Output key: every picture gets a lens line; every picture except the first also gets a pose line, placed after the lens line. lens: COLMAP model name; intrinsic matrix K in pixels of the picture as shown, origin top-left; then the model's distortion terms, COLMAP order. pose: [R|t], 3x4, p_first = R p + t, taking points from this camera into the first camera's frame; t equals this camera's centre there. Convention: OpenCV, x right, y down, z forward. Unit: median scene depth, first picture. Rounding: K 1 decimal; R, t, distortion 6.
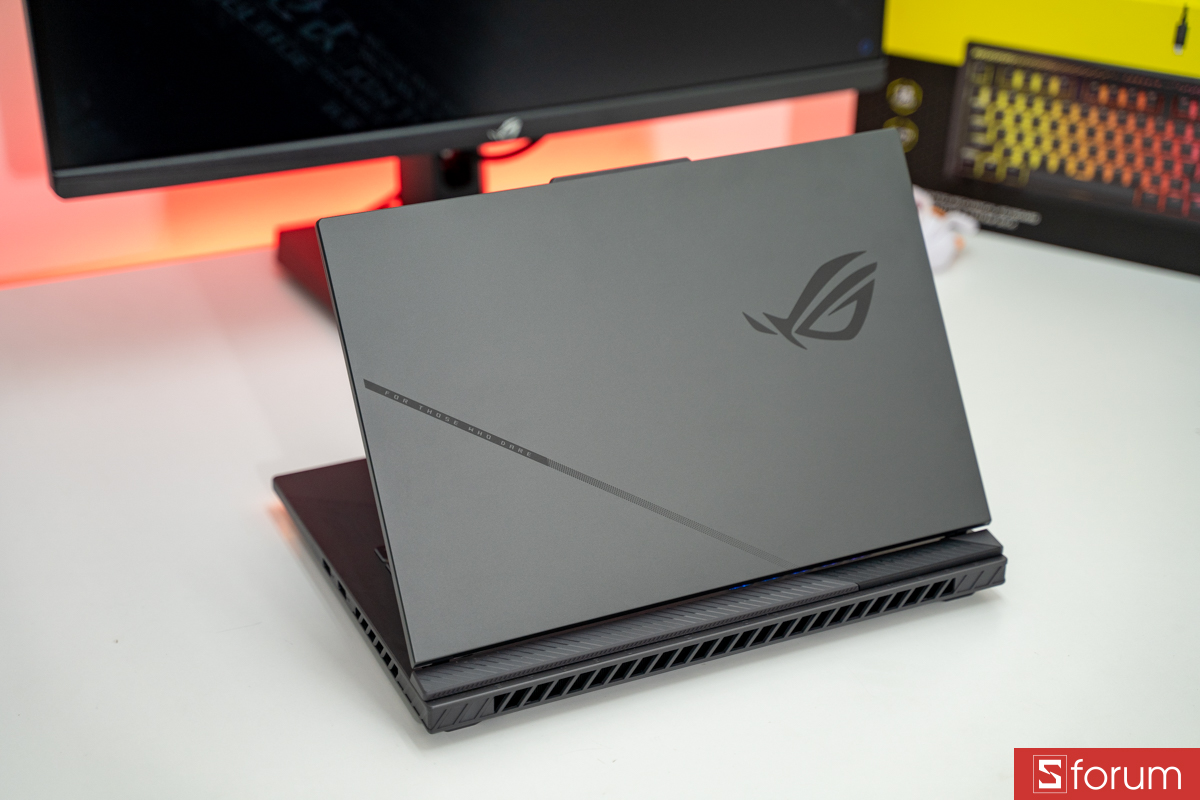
lens RADIAL K [[1977.2, 0, 602.9], [0, 1977.2, 396.7], [0, 0, 1]] dist [0.021374, 0.000000]
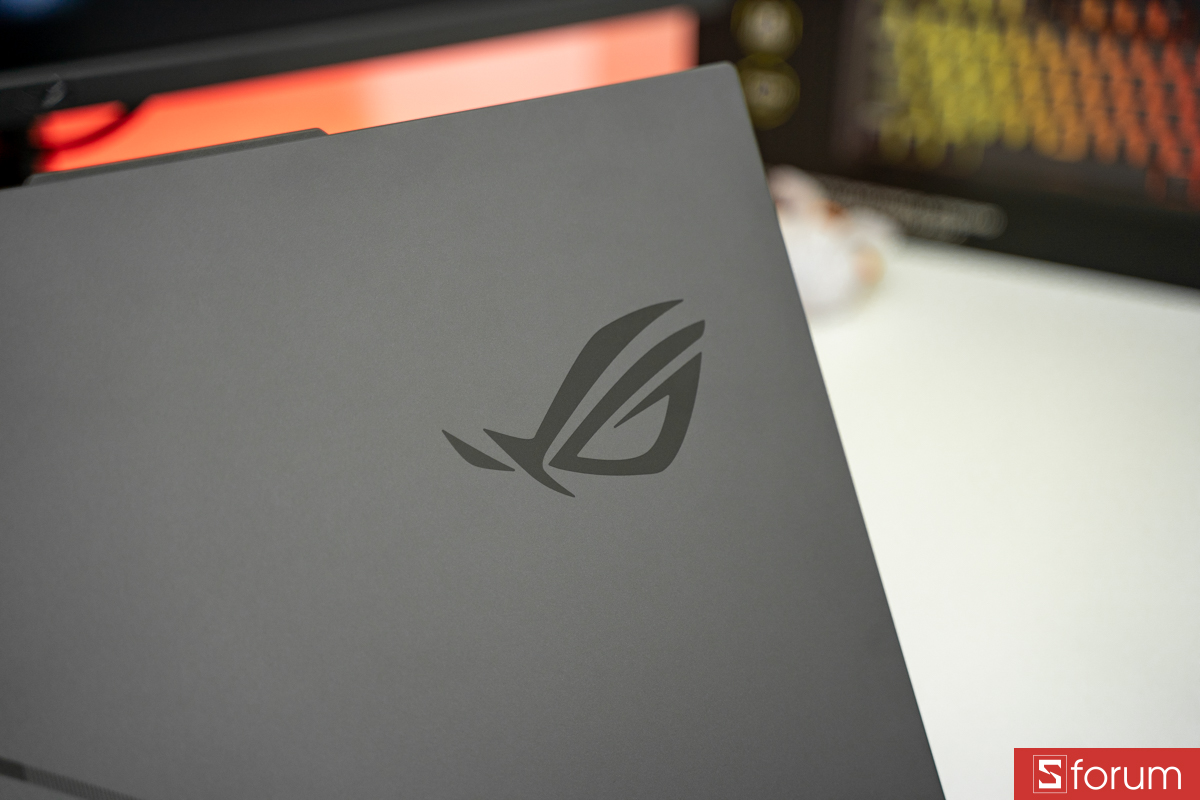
lens RADIAL K [[2538.5, 0, 599.0], [0, 2538.5, 396.3], [0, 0, 1]] dist [-0.011900, 0.000000]
pose [[0.997065, -0.039944, 0.065309, 0.053315], [0.041518, 0.998875, -0.022913, -0.027188], [-0.064321, 0.025557, 0.997602, 0.270906]]
